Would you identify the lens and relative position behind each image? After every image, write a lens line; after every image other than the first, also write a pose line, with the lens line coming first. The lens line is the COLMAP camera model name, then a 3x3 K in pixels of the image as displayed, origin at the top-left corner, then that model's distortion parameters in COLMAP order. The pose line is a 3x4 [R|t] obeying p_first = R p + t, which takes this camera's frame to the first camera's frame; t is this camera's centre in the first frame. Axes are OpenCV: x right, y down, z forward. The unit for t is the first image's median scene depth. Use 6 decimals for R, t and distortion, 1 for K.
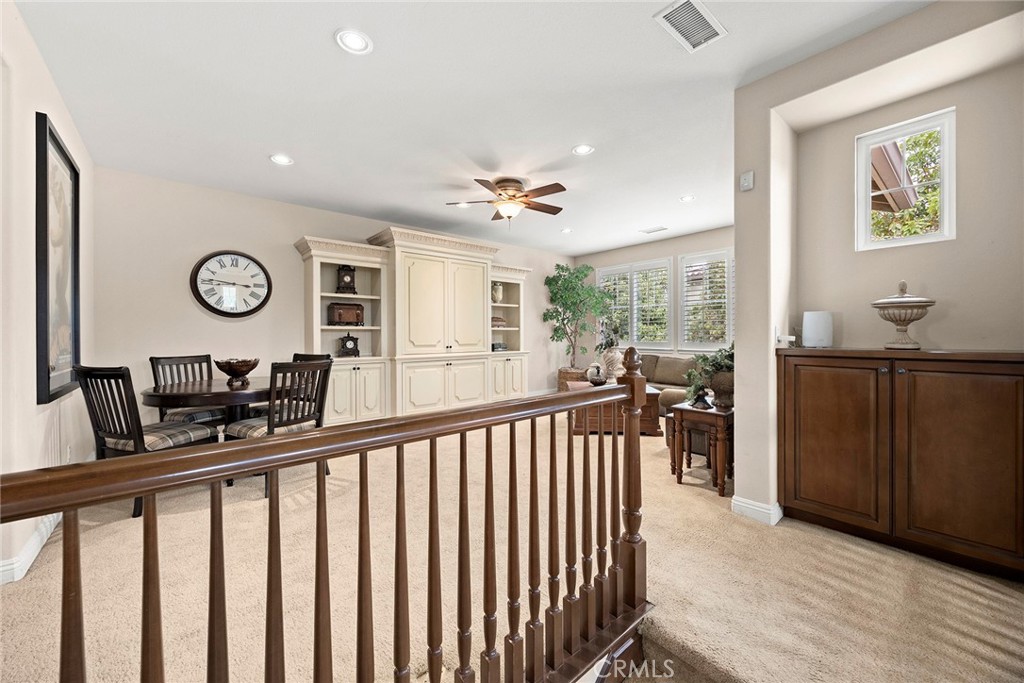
lens RADIAL K [[397.7, 0, 511.0], [0, 397.7, 335.9], [0, 0, 1]] dist [-0.003618, 0.000182]
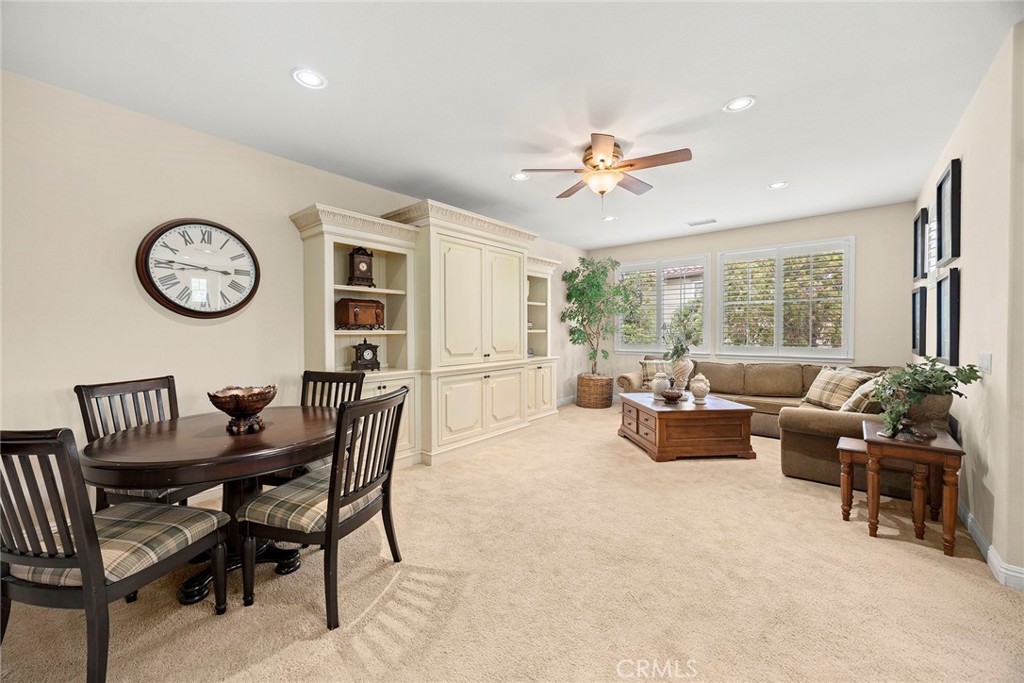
lens RADIAL K [[397.7, 0, 514.7], [0, 397.7, 336.9], [0, 0, 1]] dist [-0.003618, 0.000182]
pose [[0.986357, -0.000990, 0.164615, -0.263380], [-0.001120, 0.999918, 0.012724, -0.021947], [-0.164614, -0.012735, 0.986276, 0.222980]]
